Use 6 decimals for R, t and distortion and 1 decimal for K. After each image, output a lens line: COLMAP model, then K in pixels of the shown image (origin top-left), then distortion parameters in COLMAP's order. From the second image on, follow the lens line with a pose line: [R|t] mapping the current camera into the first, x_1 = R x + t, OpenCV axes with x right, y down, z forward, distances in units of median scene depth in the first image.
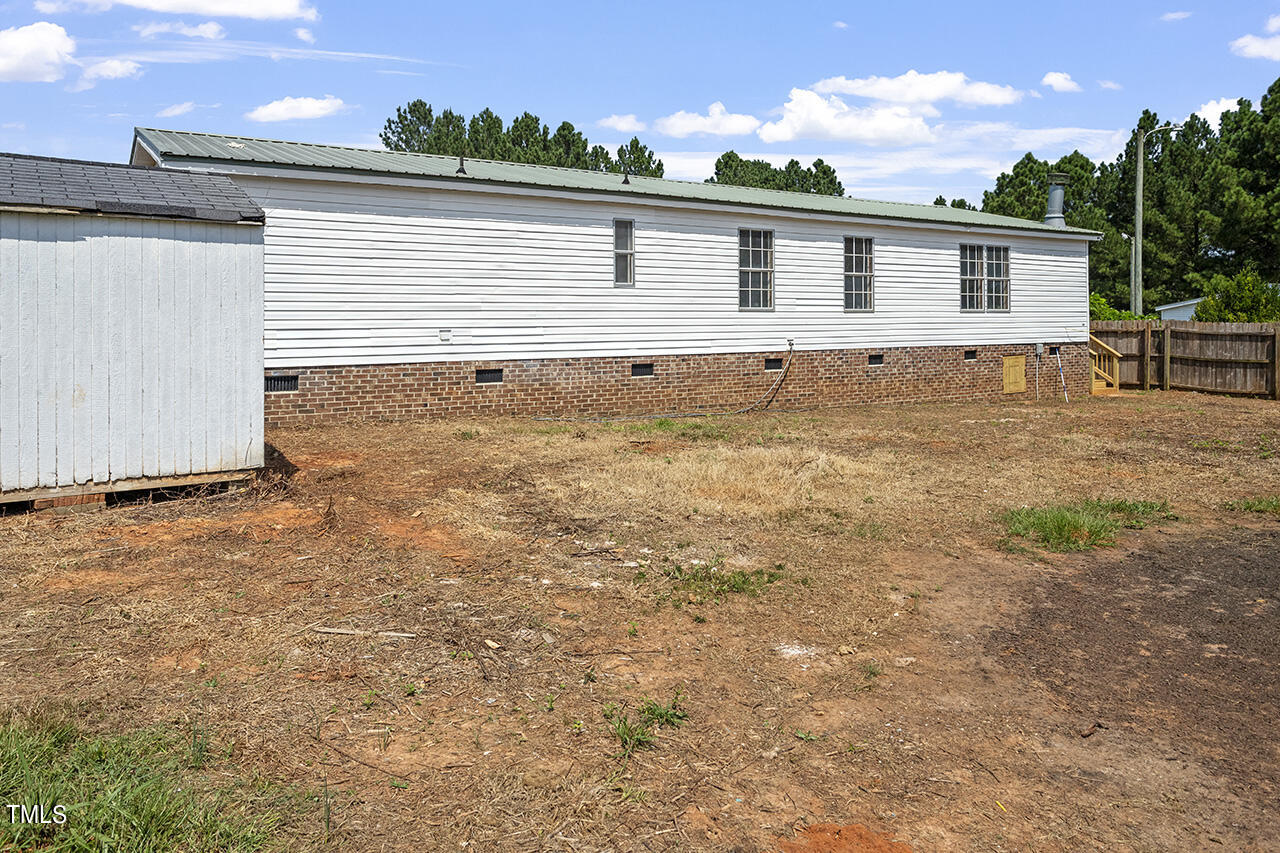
lens RADIAL K [[924.1, 0, 640.6], [0, 924.1, 338.5], [0, 0, 1]] dist [-0.002078, 0.000048]
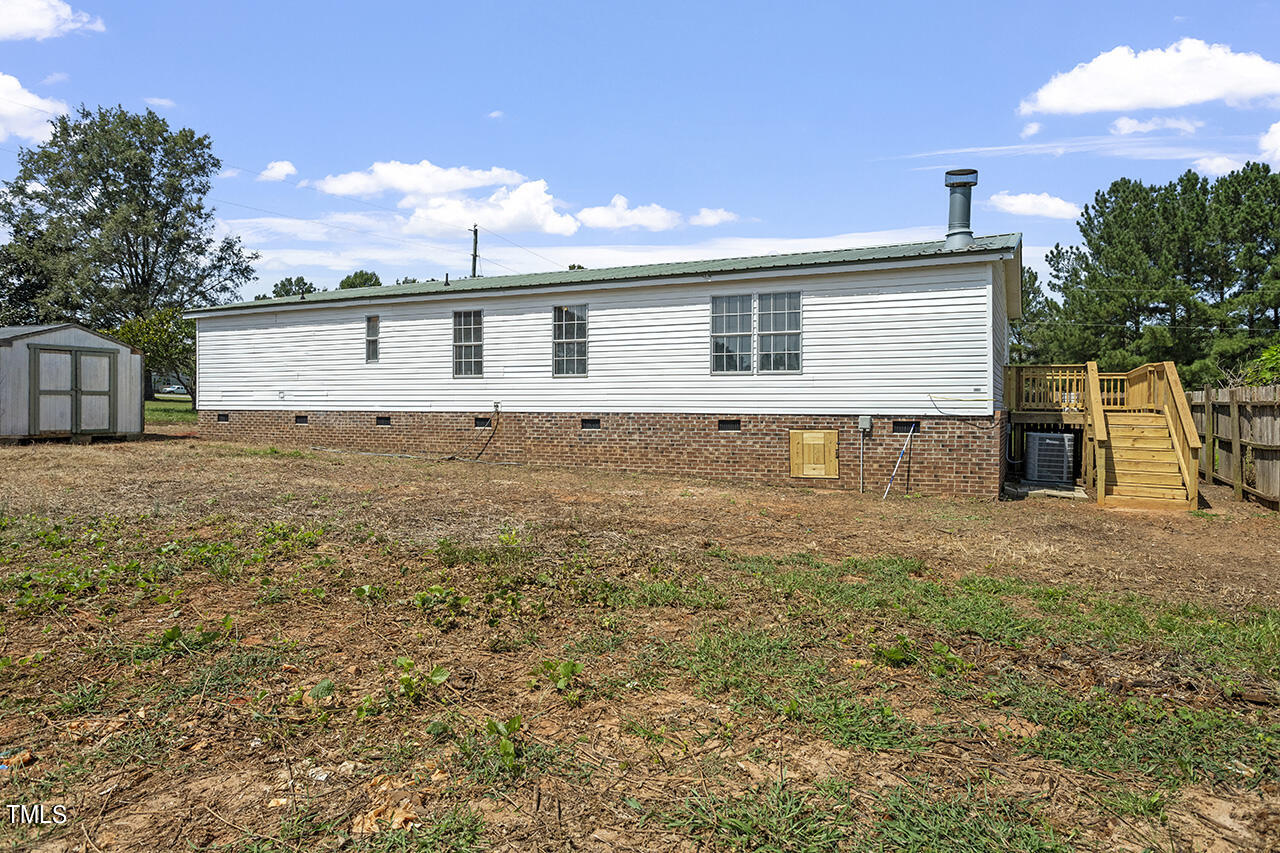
lens RADIAL K [[850.6, 0, 596.5], [0, 850.6, 420.0], [0, 0, 1]] dist [-0.004022, 0.003052]
pose [[0.457808, 0.029571, -0.888559, 1.111791], [-0.017880, 0.999551, 0.024053, -0.004051], [0.888871, 0.004876, 0.458131, 0.593595]]
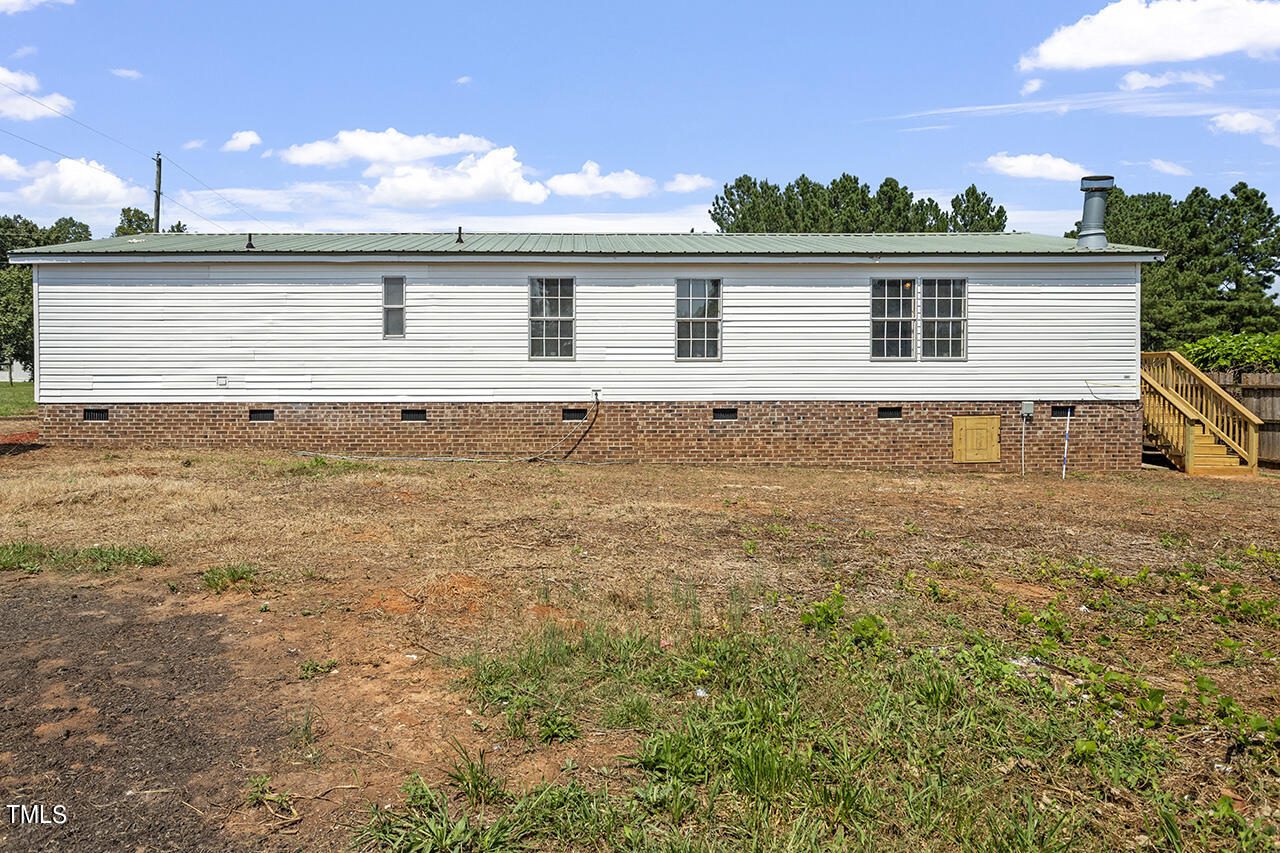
lens RADIAL K [[850.6, 0, 596.5], [0, 850.6, 420.0], [0, 0, 1]] dist [-0.004022, 0.003052]
pose [[0.833353, 0.027898, -0.552036, 0.622673], [-0.013893, 0.999467, 0.029538, 0.006208], [0.552566, -0.016946, 0.833297, 0.247062]]
